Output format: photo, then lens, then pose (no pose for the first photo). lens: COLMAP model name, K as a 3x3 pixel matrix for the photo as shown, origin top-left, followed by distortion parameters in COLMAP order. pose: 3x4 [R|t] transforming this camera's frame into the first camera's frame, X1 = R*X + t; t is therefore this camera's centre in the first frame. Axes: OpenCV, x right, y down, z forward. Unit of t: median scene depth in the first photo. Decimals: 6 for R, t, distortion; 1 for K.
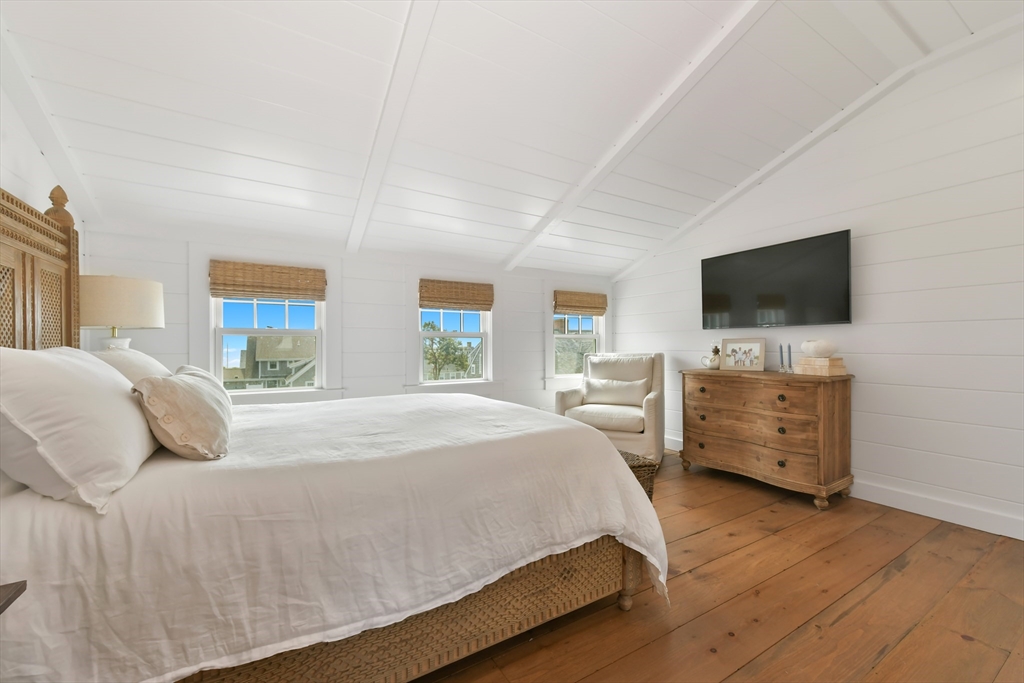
lens RADIAL K [[409.0, 0, 508.9], [0, 409.0, 346.5], [0, 0, 1]] dist [0.003278, -0.002953]
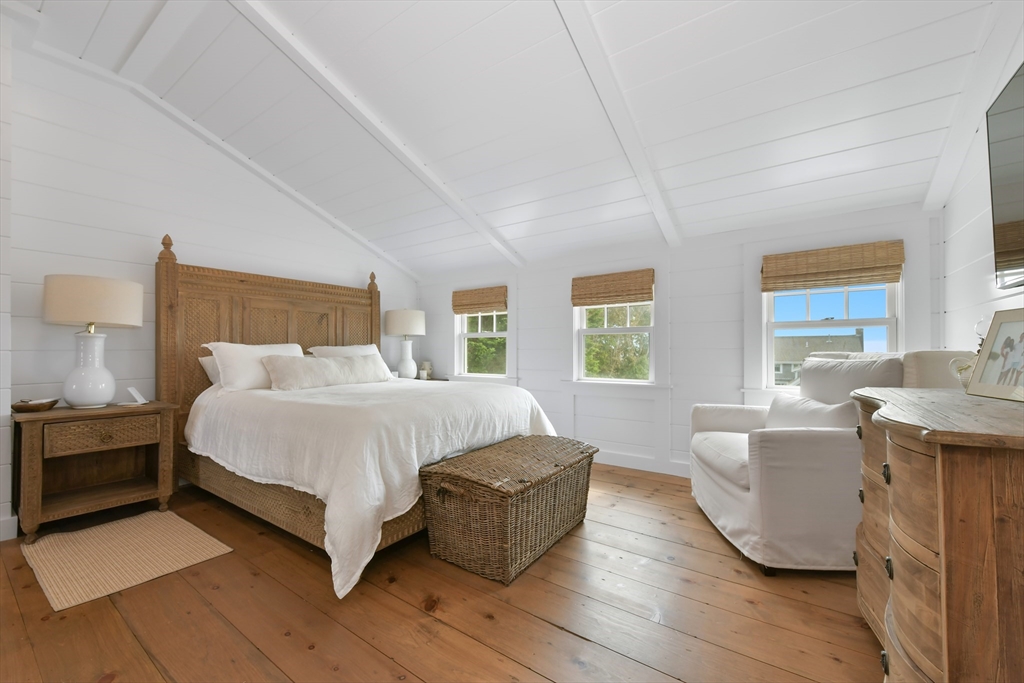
lens RADIAL K [[409.0, 0, 506.2], [0, 409.0, 338.8], [0, 0, 1]] dist [0.003278, -0.002953]
pose [[0.394033, -0.017980, -0.918920, 1.114323], [0.007113, 0.999838, -0.016513, 0.007534], [0.919069, -0.000029, 0.394097, 0.720757]]
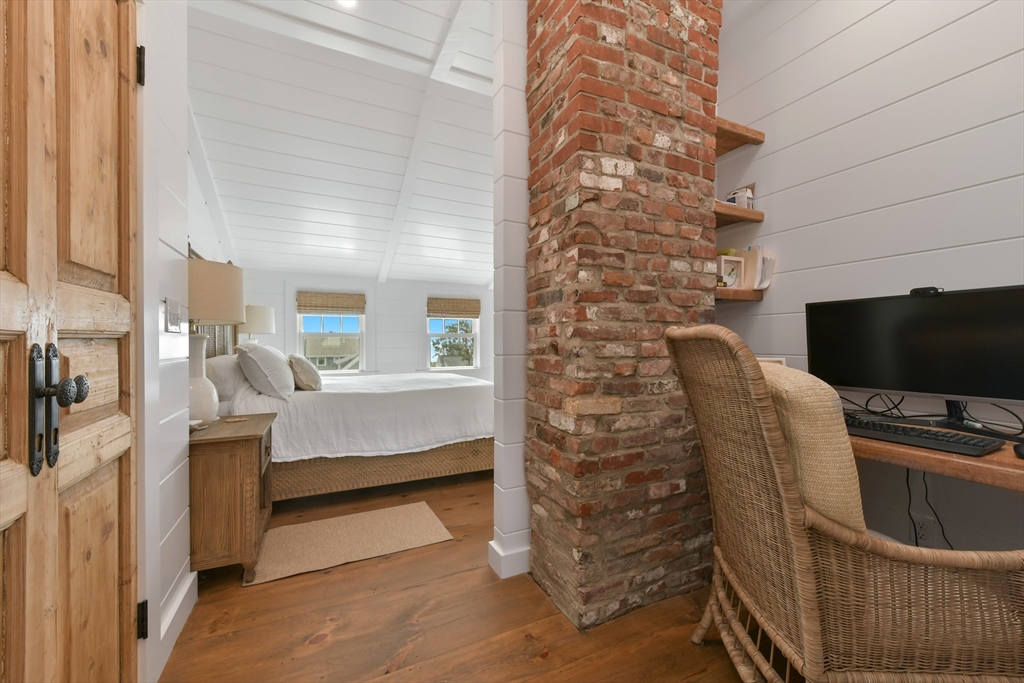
lens RADIAL K [[409.0, 0, 509.9], [0, 409.0, 345.2], [0, 0, 1]] dist [0.003278, -0.002953]
pose [[0.996054, -0.000816, -0.088742, 0.339439], [0.001243, 0.999988, 0.004760, -0.001377], [0.088737, -0.004852, 0.996043, -0.715814]]
